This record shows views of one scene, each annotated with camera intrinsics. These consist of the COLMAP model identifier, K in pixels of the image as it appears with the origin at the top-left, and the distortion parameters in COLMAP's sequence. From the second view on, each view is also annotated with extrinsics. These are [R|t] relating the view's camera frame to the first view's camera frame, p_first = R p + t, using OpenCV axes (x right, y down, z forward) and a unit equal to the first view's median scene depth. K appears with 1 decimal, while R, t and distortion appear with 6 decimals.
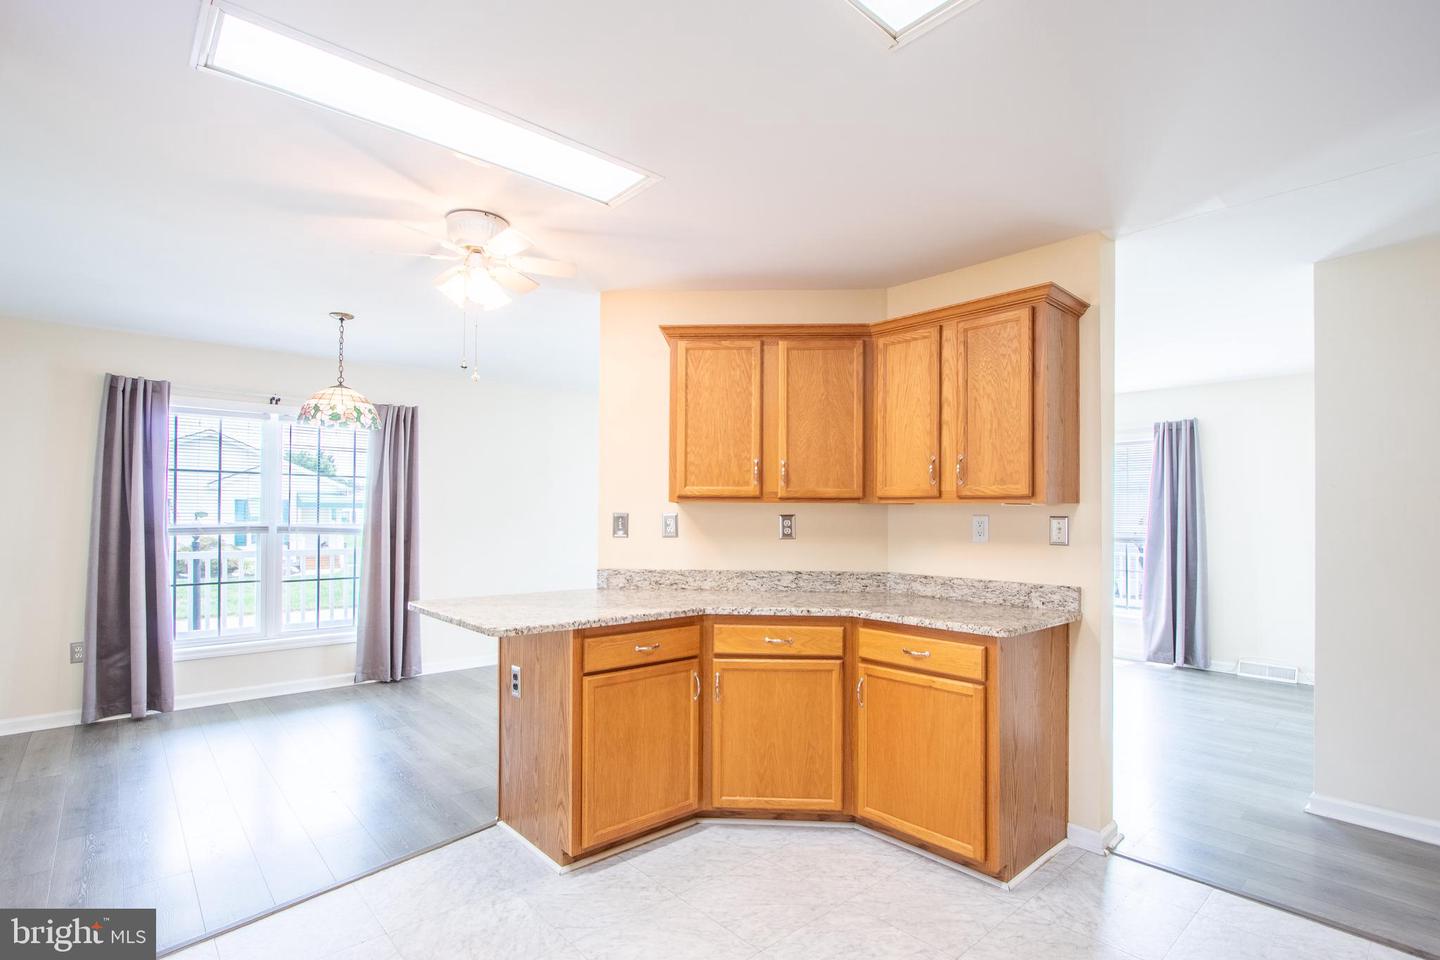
lens RADIAL K [[693.6, 0, 708.2], [0, 693.6, 502.9], [0, 0, 1]] dist [-0.009726, -0.001164]
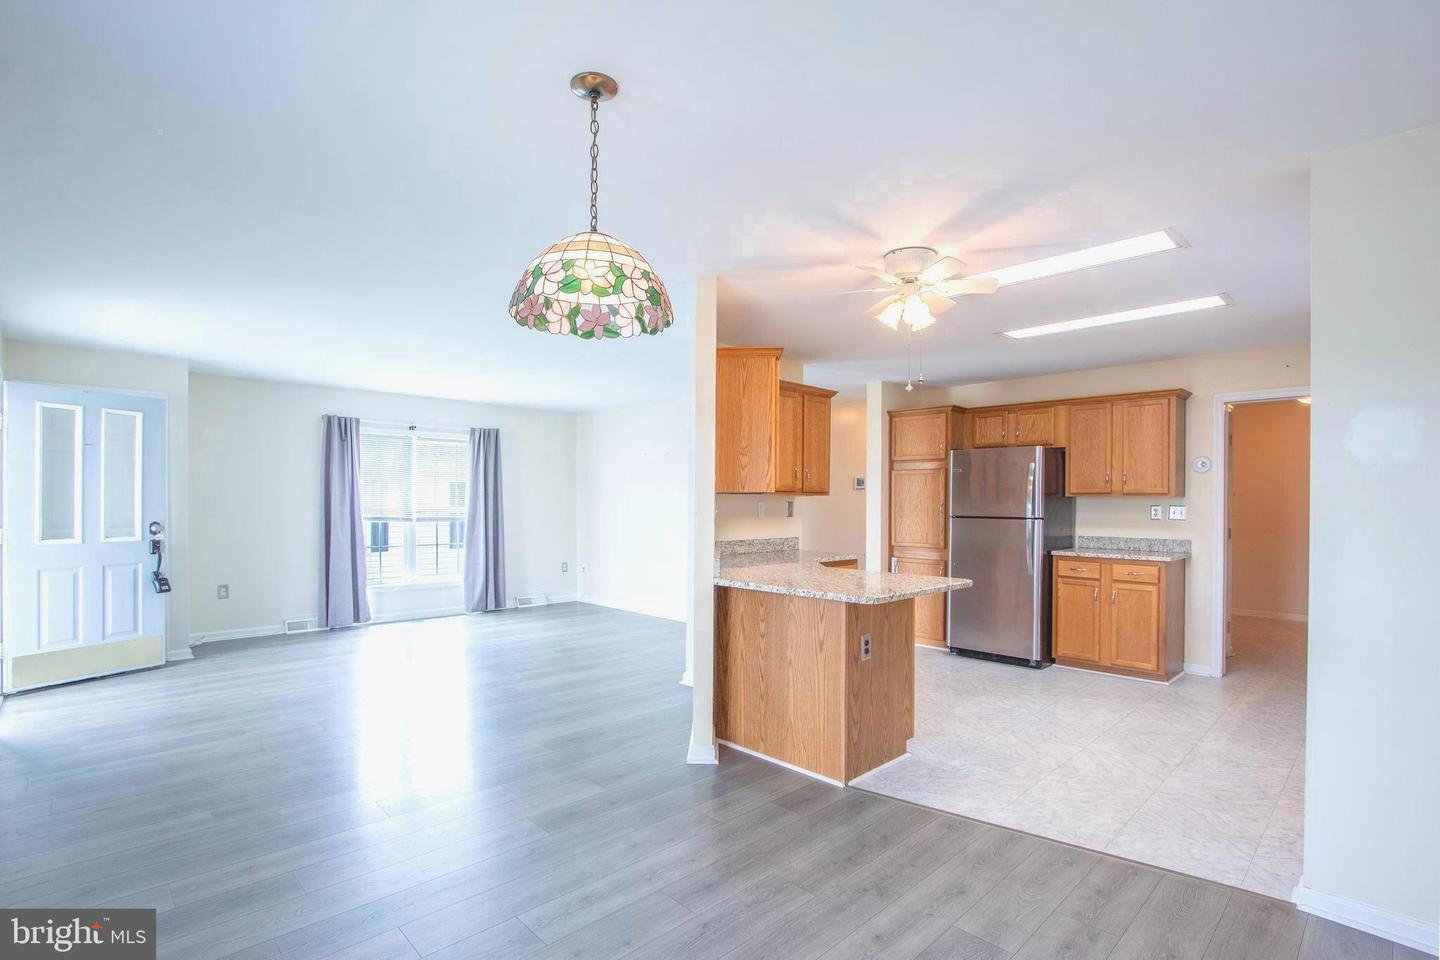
lens RADIAL K [[693.6, 0, 703.5], [0, 693.6, 501.4], [0, 0, 1]] dist [-0.009726, -0.001164]
pose [[-0.042445, -0.006580, 0.999077, -0.925032], [-0.021162, 0.999760, 0.005685, 0.007764], [-0.998875, -0.020901, -0.042574, 0.857653]]
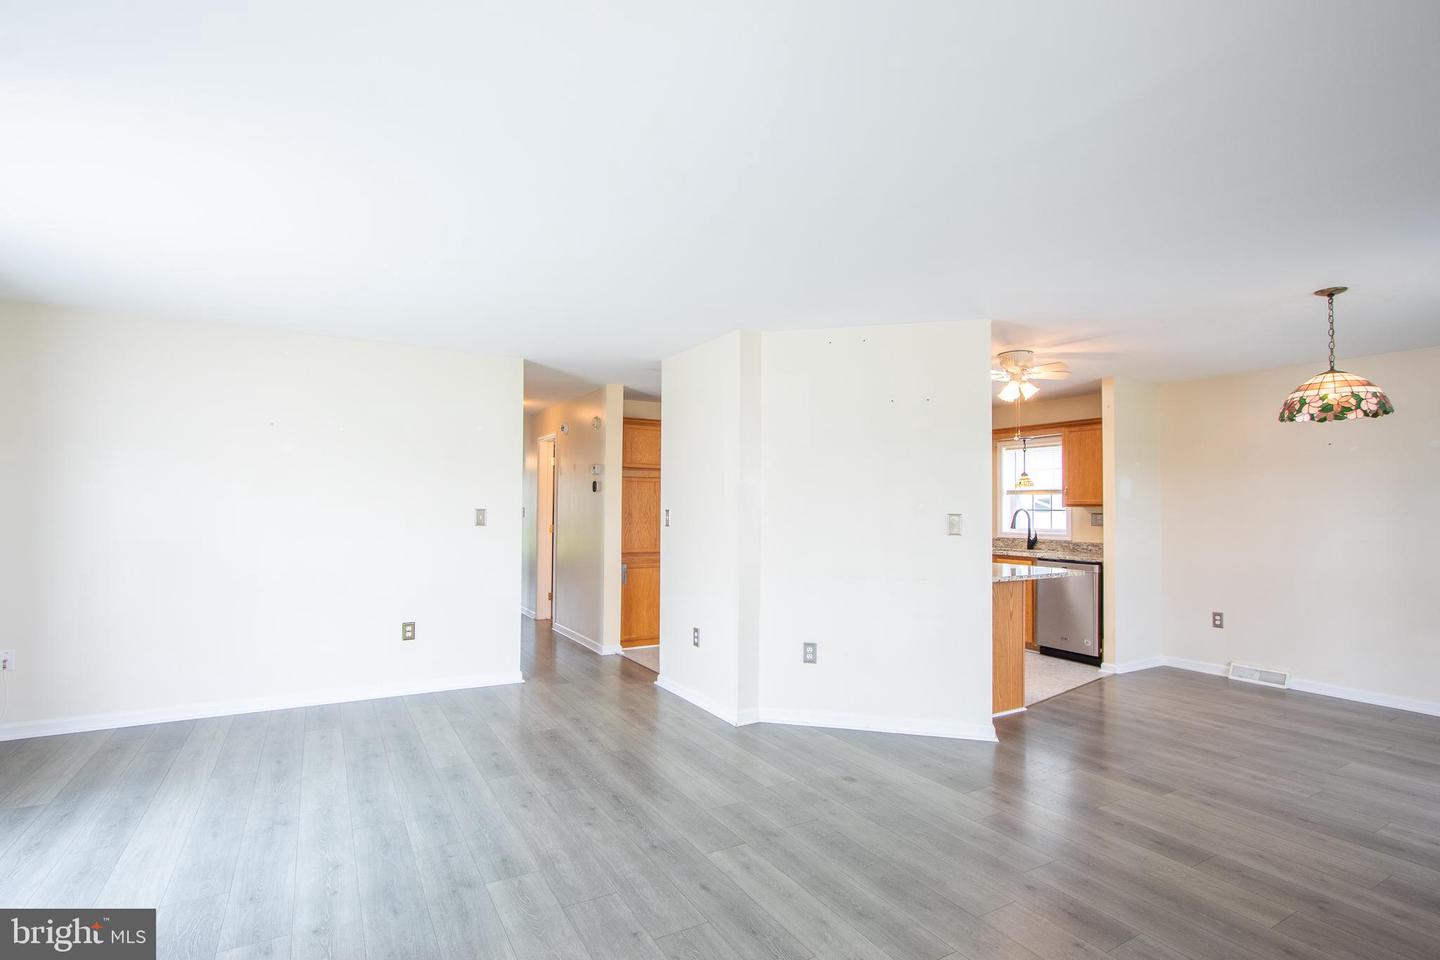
lens RADIAL K [[693.6, 0, 715.4], [0, 693.6, 487.5], [0, 0, 1]] dist [-0.009726, -0.001164]
pose [[-0.981990, -0.003826, 0.188896, 0.050881], [-0.012766, 0.998854, -0.046134, 0.026909], [-0.188503, -0.047715, -0.980913, 1.802709]]
